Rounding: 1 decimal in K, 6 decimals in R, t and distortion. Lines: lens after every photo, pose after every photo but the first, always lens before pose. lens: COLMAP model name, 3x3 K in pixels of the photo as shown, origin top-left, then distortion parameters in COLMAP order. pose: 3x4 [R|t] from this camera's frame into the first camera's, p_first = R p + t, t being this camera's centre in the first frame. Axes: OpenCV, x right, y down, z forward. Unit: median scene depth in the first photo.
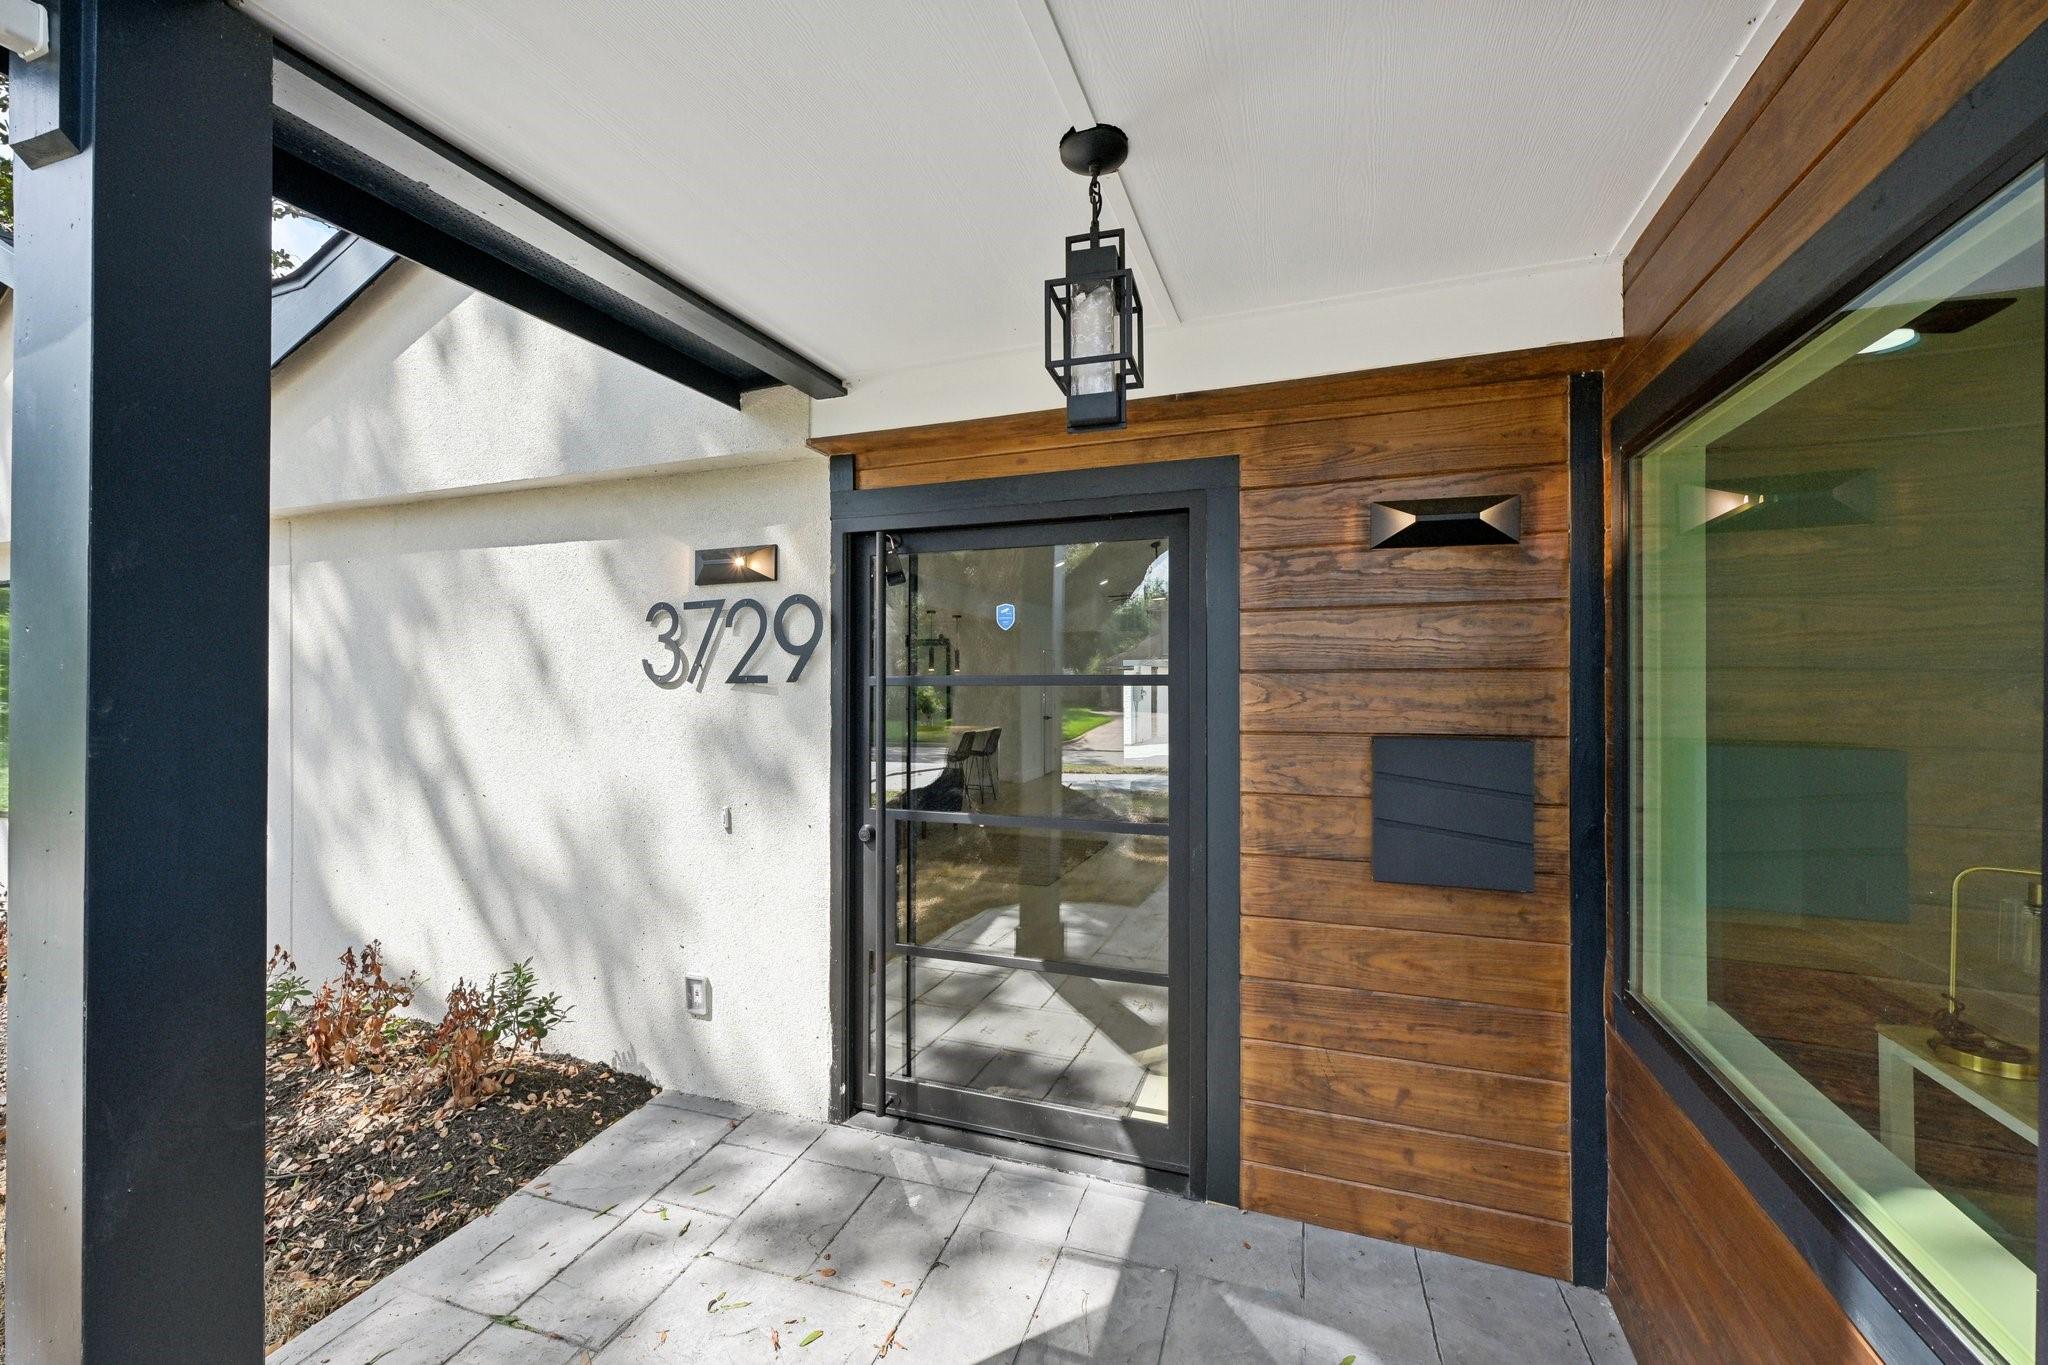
lens RADIAL K [[825.9, 0, 1031.9], [0, 825.9, 687.6], [0, 0, 1]] dist [-0.001120, -0.000008]
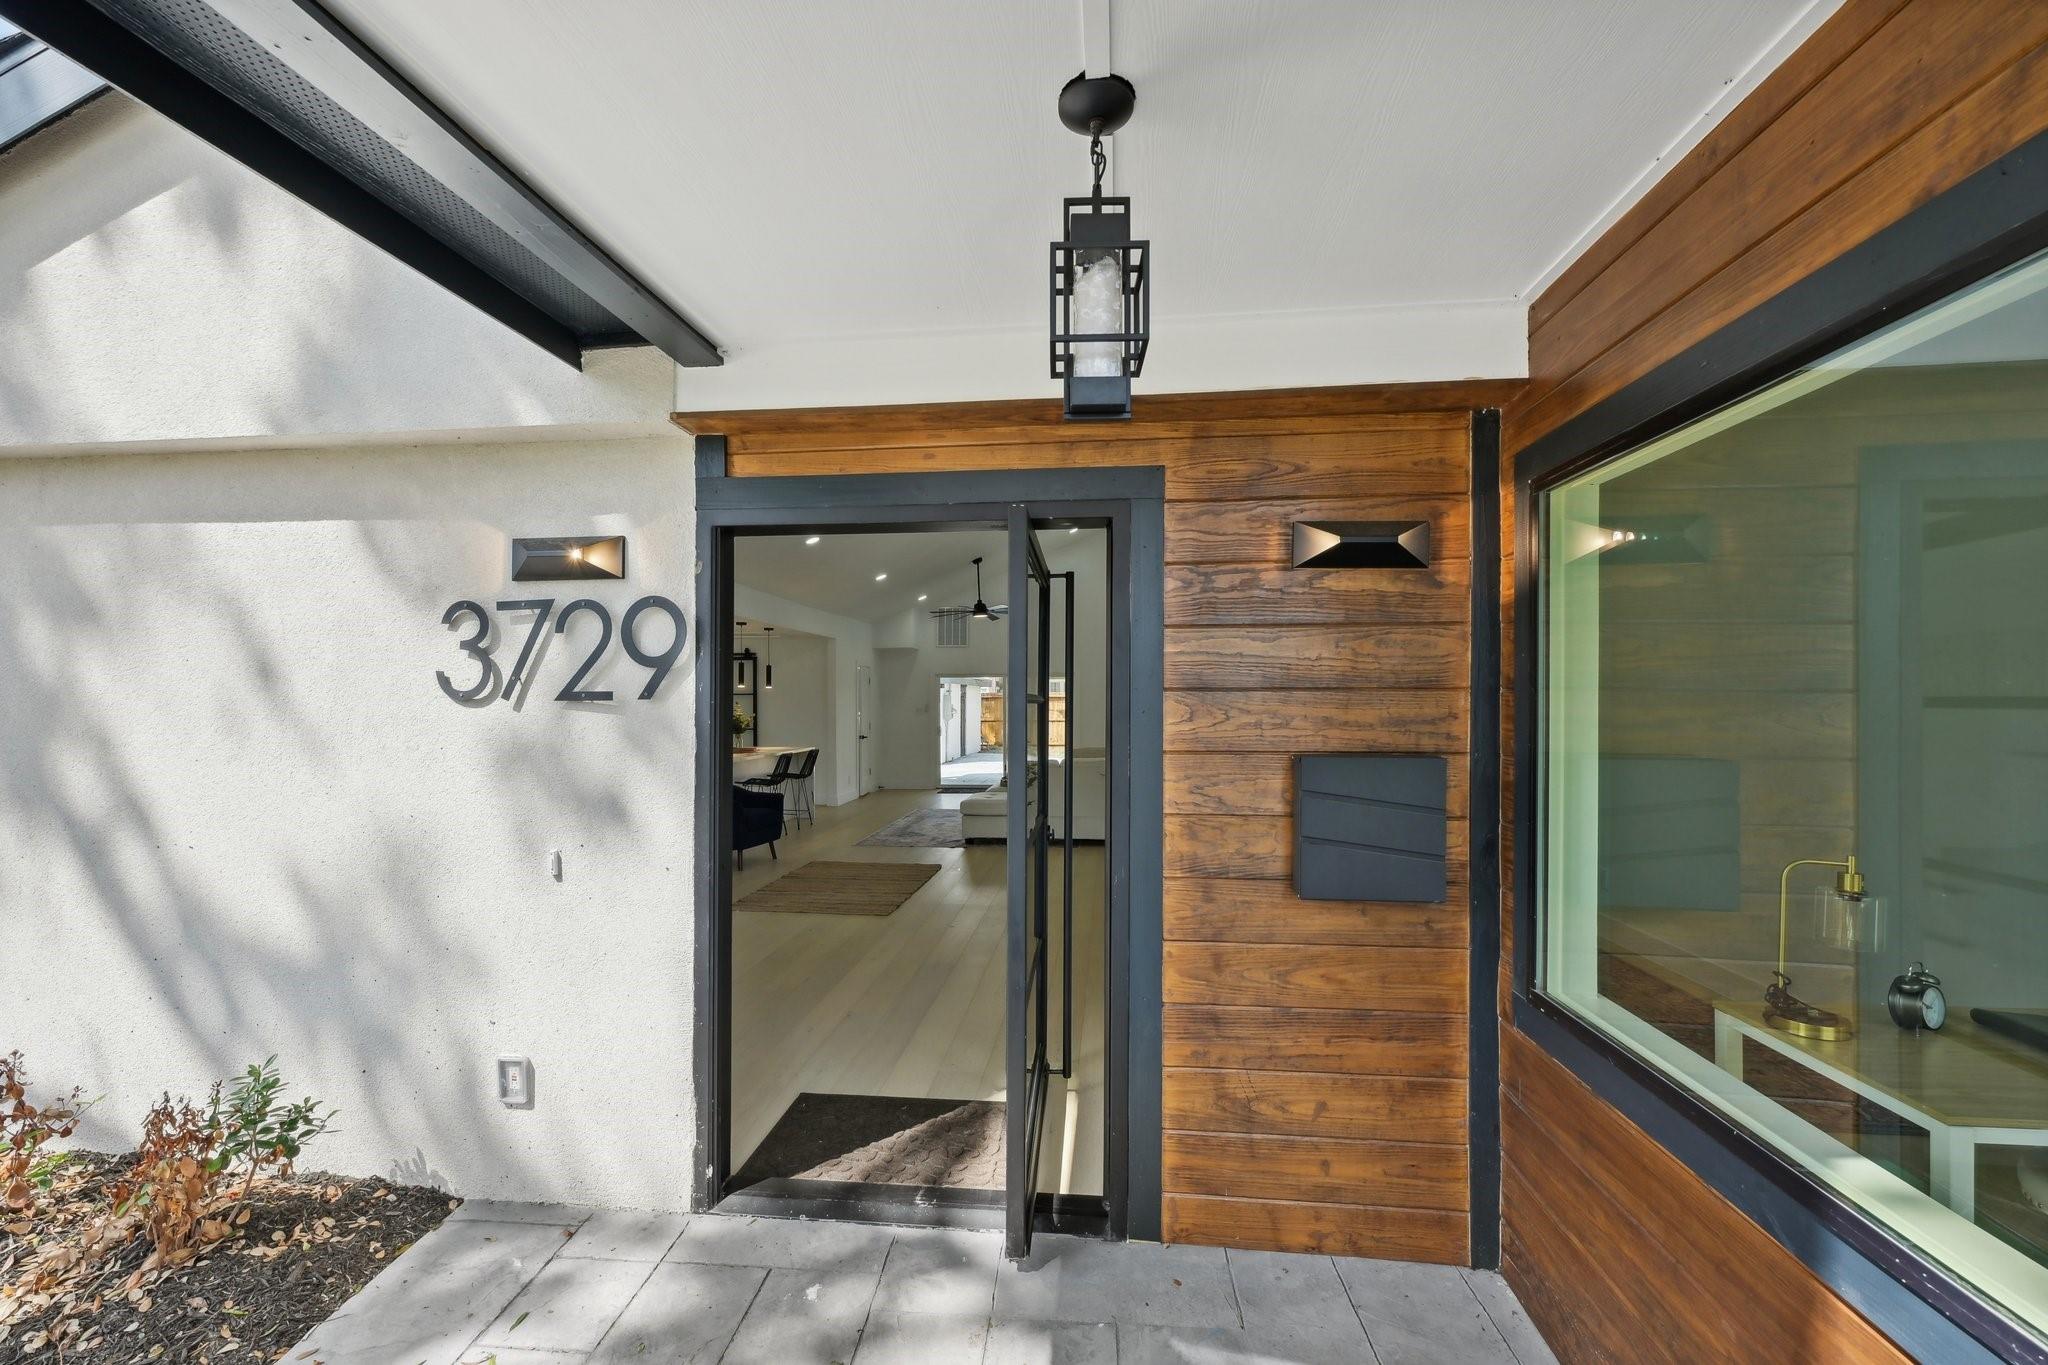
lens RADIAL K [[831.3, 0, 1029.5], [0, 831.3, 707.2], [0, 0, 1]] dist [-0.002131, 0.000252]
pose [[0.969758, -0.000187, 0.244070, -0.140899], [-0.000197, 0.999999, 0.001548, -0.000205], [-0.244070, -0.001549, 0.969756, 0.095356]]
